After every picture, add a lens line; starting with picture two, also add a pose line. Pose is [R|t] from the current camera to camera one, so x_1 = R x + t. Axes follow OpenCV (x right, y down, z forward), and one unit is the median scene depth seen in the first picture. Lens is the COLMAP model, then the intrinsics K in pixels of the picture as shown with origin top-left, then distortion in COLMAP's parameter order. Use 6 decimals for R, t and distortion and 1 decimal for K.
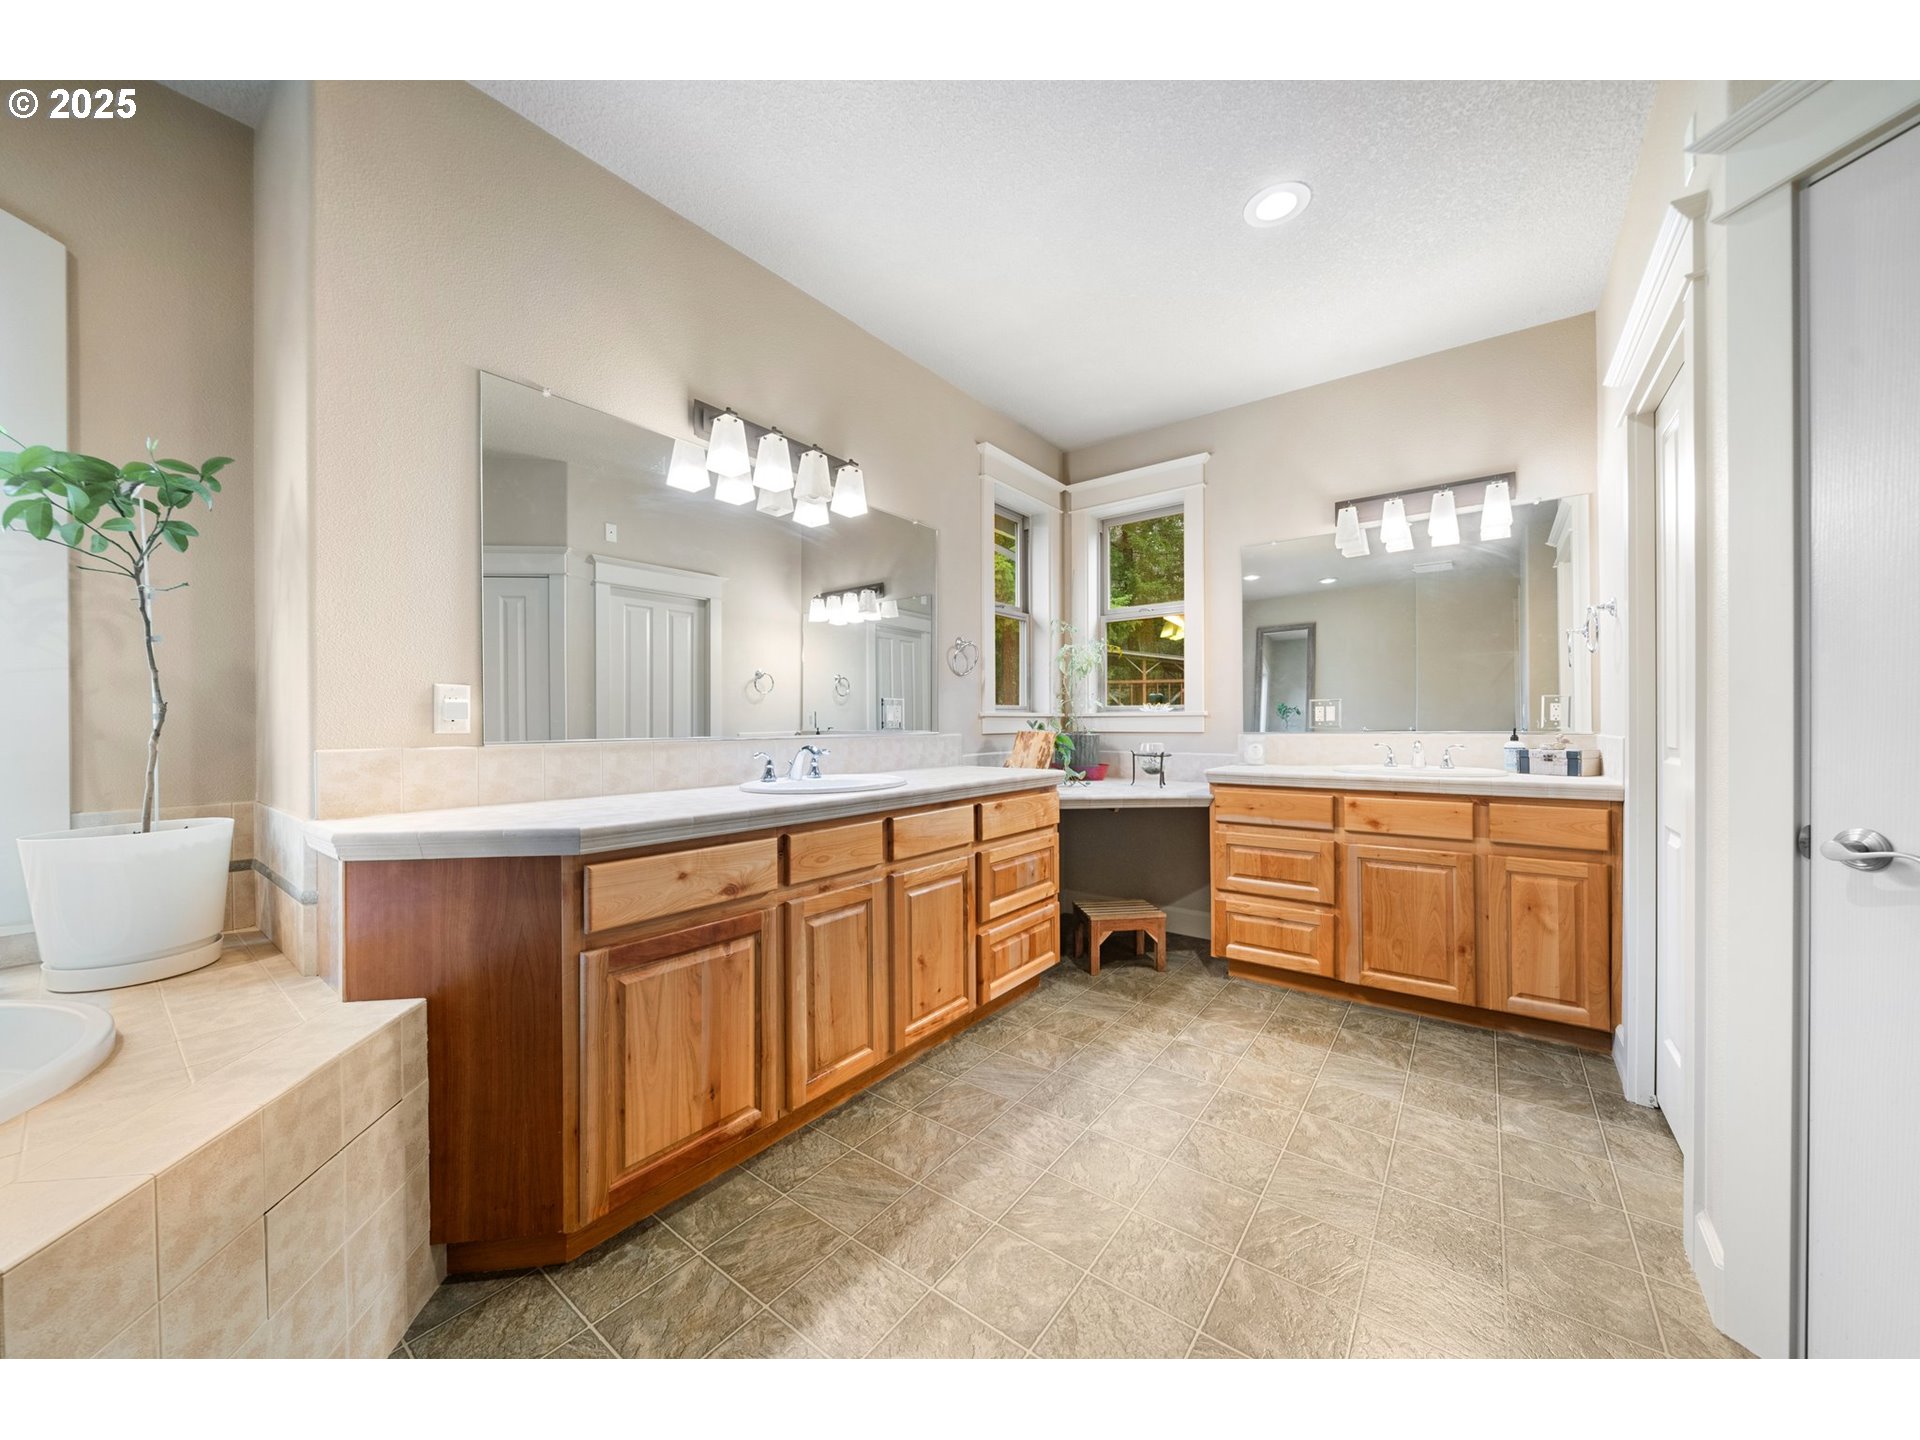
lens RADIAL K [[699.5, 0, 960.0], [0, 699.5, 720.0], [0, 0, 1]] dist [-0.001466, -0.000142]
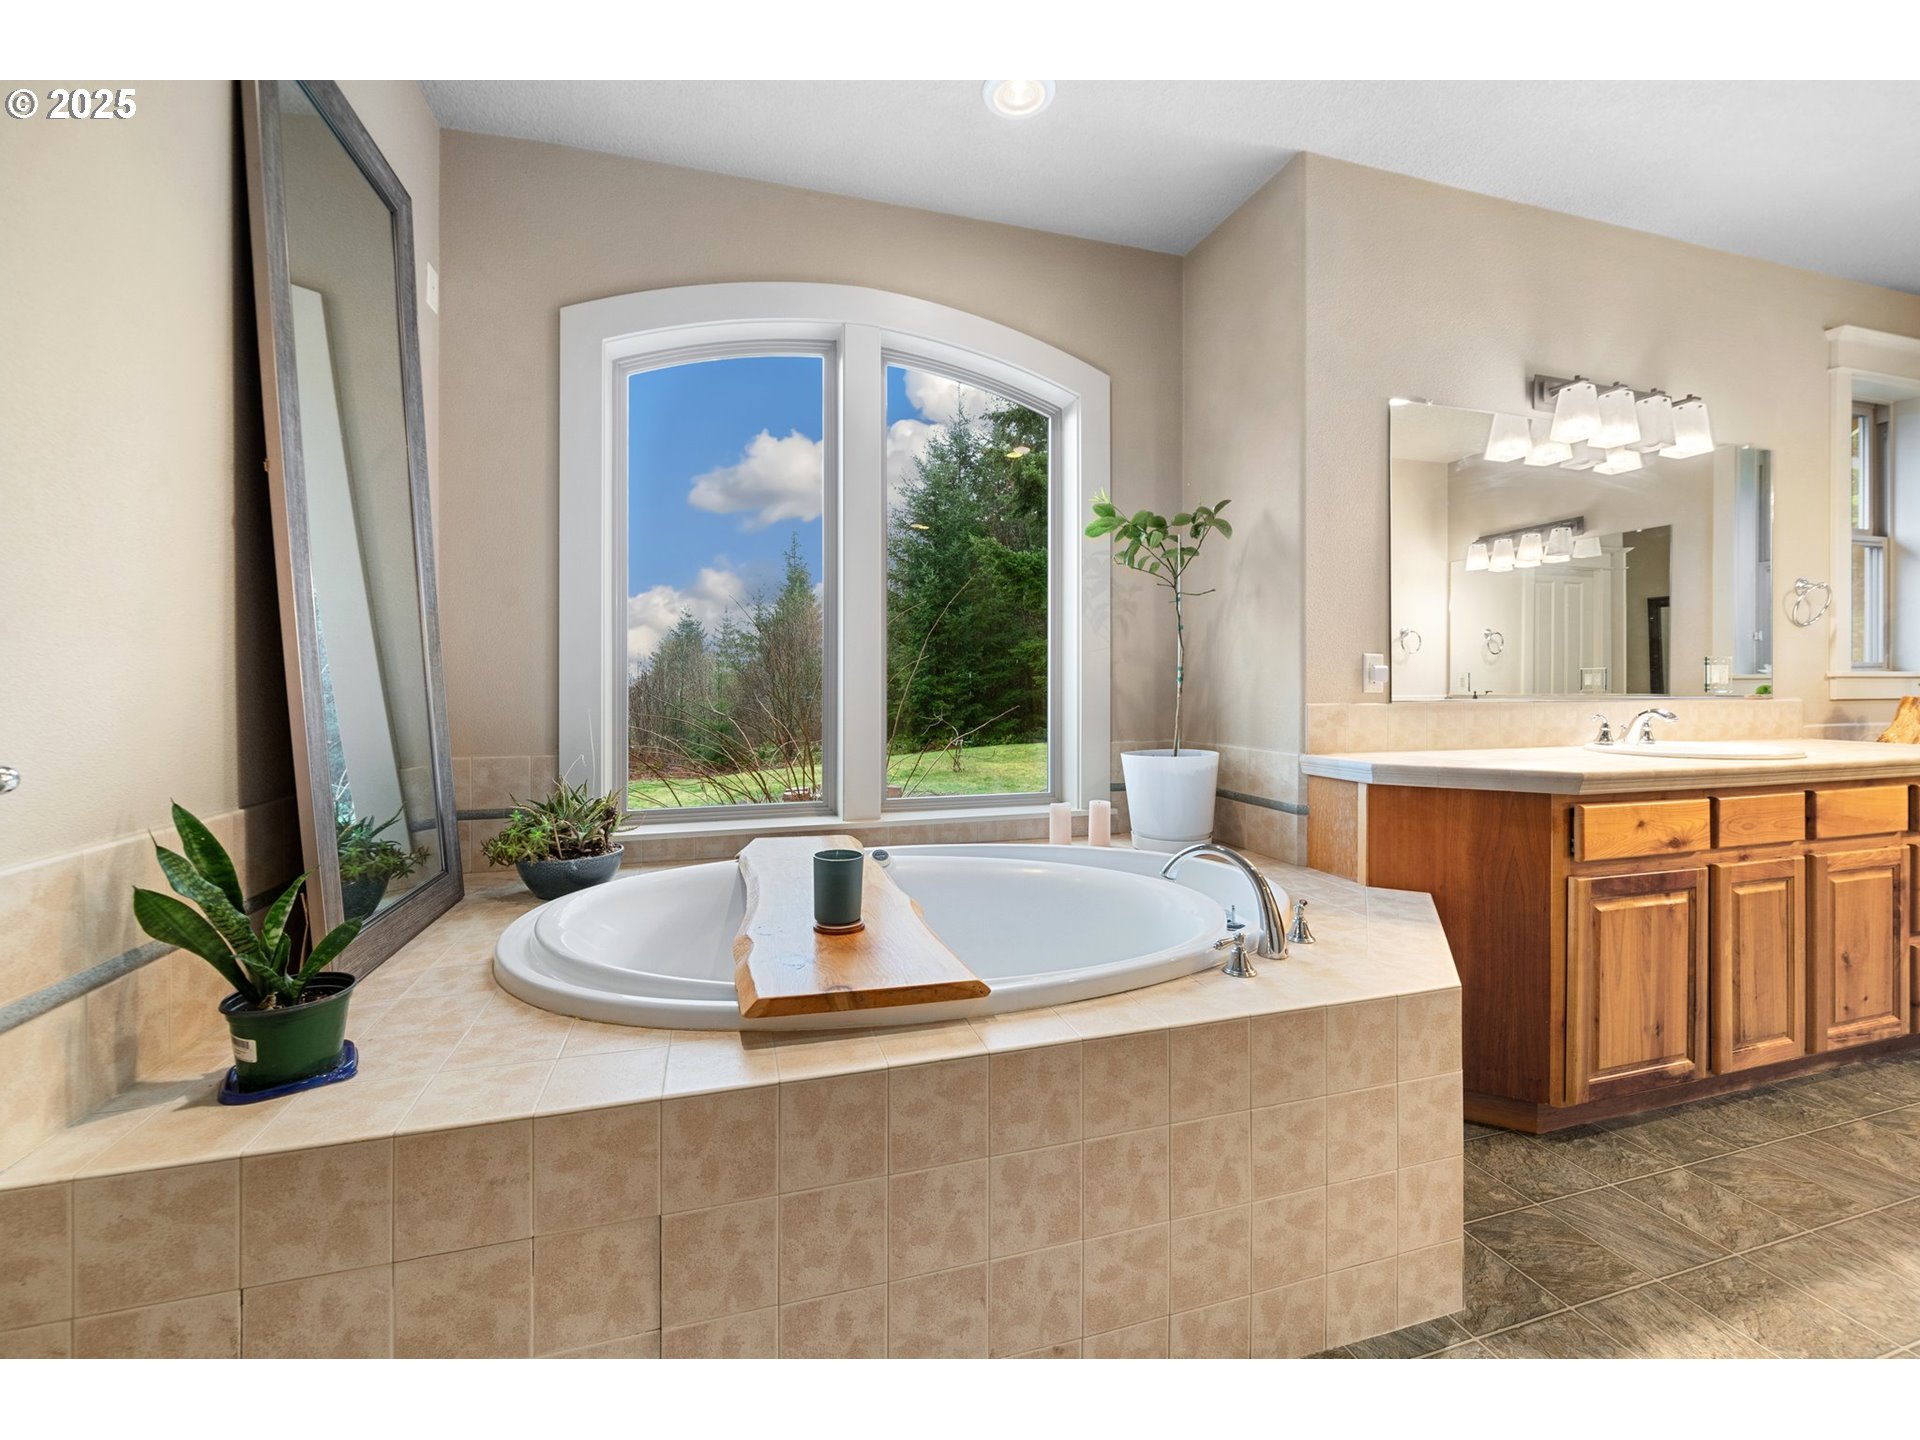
lens RADIAL K [[783.3, 0, 952.6], [0, 783.3, 683.9], [0, 0, 1]] dist [-0.001217, 0.000041]
pose [[0.807594, 0.002543, -0.589734, -0.460212], [-0.000064, 0.999991, 0.004225, -0.002284], [0.589739, -0.003374, 0.807587, -0.535594]]
